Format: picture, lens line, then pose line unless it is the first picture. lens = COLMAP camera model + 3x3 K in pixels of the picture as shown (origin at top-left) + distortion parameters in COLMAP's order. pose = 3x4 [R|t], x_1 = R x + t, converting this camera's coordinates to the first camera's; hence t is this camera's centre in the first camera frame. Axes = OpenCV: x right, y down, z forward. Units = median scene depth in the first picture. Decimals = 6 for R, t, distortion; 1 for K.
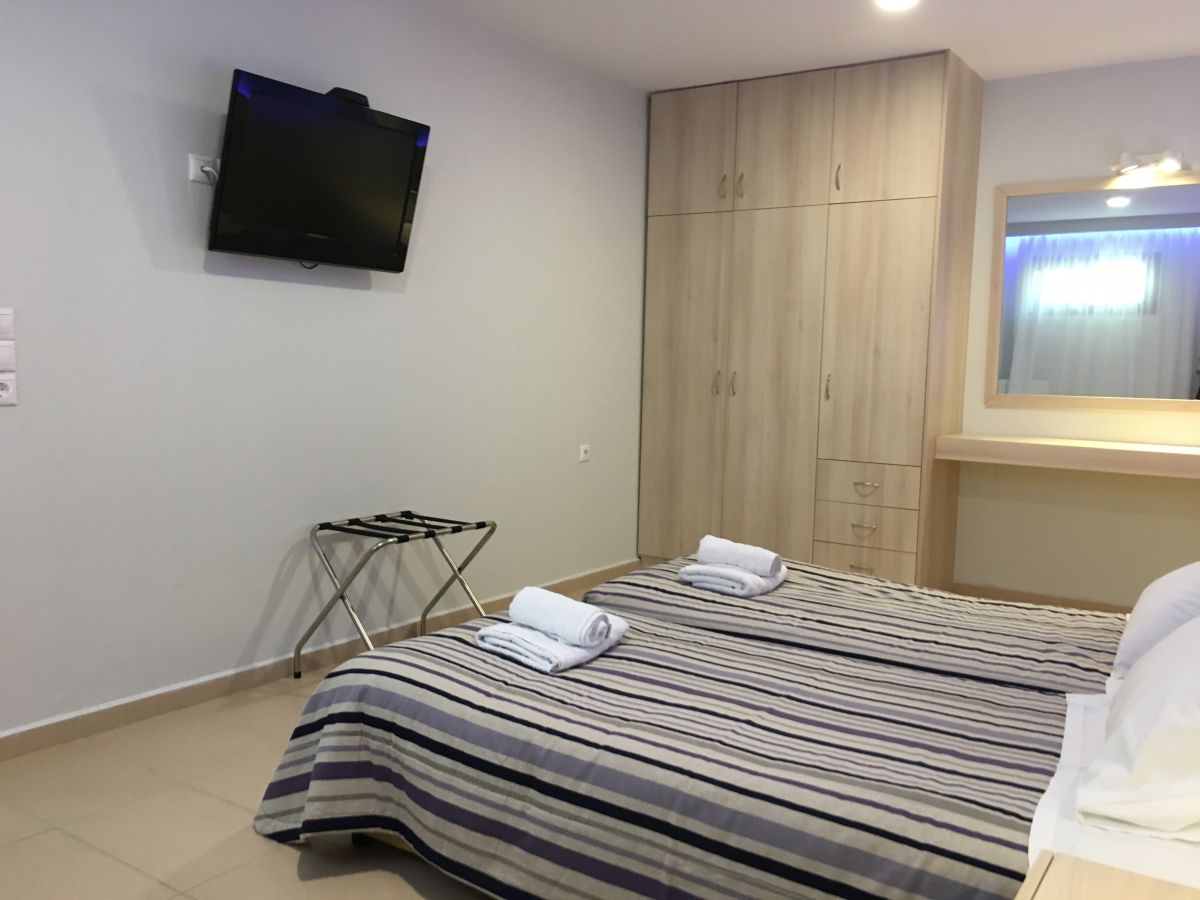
lens RADIAL K [[1026.2, 0, 600.0], [0, 1026.2, 450.0], [0, 0, 1]] dist [0.077104, -0.115627]
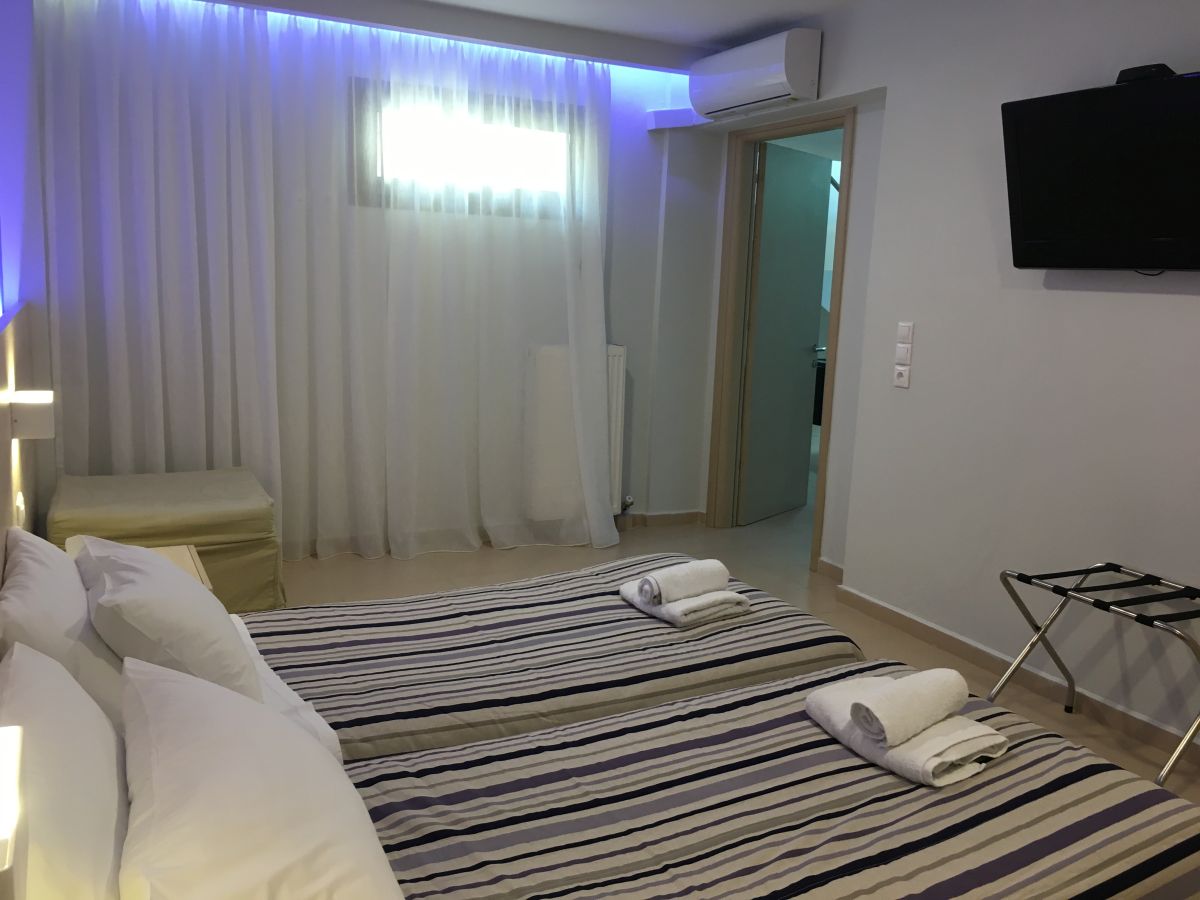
lens RADIAL K [[1026.2, 0, 600.0], [0, 1026.2, 450.0], [0, 0, 1]] dist [0.077104, -0.115627]
pose [[-0.483324, 0.093210, -0.870465, 0.891252], [-0.130377, 0.975563, 0.176855, -0.155700], [0.865679, 0.198967, -0.459361, 1.267489]]
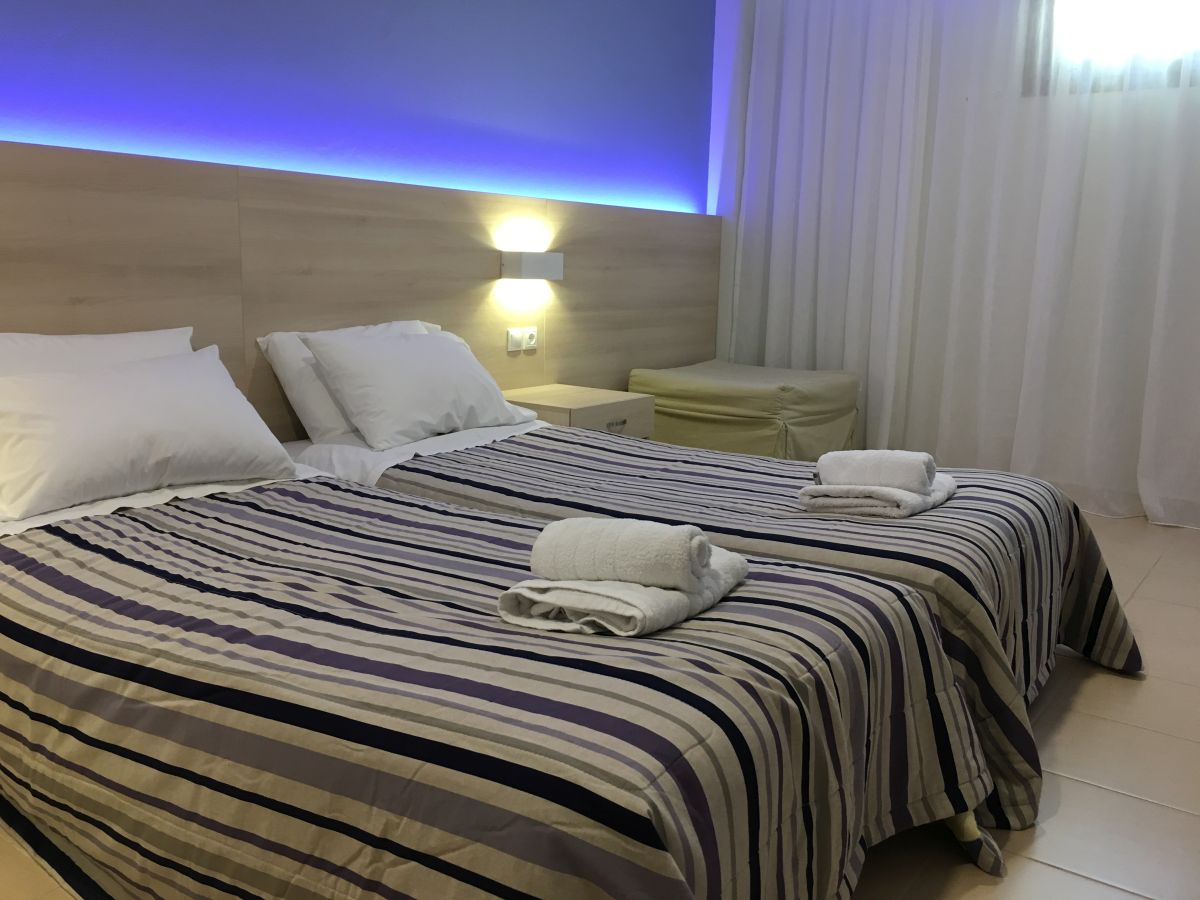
lens RADIAL K [[1026.2, 0, 600.0], [0, 1026.2, 450.0], [0, 0, 1]] dist [0.077104, -0.115627]
pose [[-0.998088, -0.061139, 0.009100, 0.175404], [-0.056464, 0.961701, 0.268223, -0.076257], [-0.025150, 0.267196, -0.963314, 1.668132]]
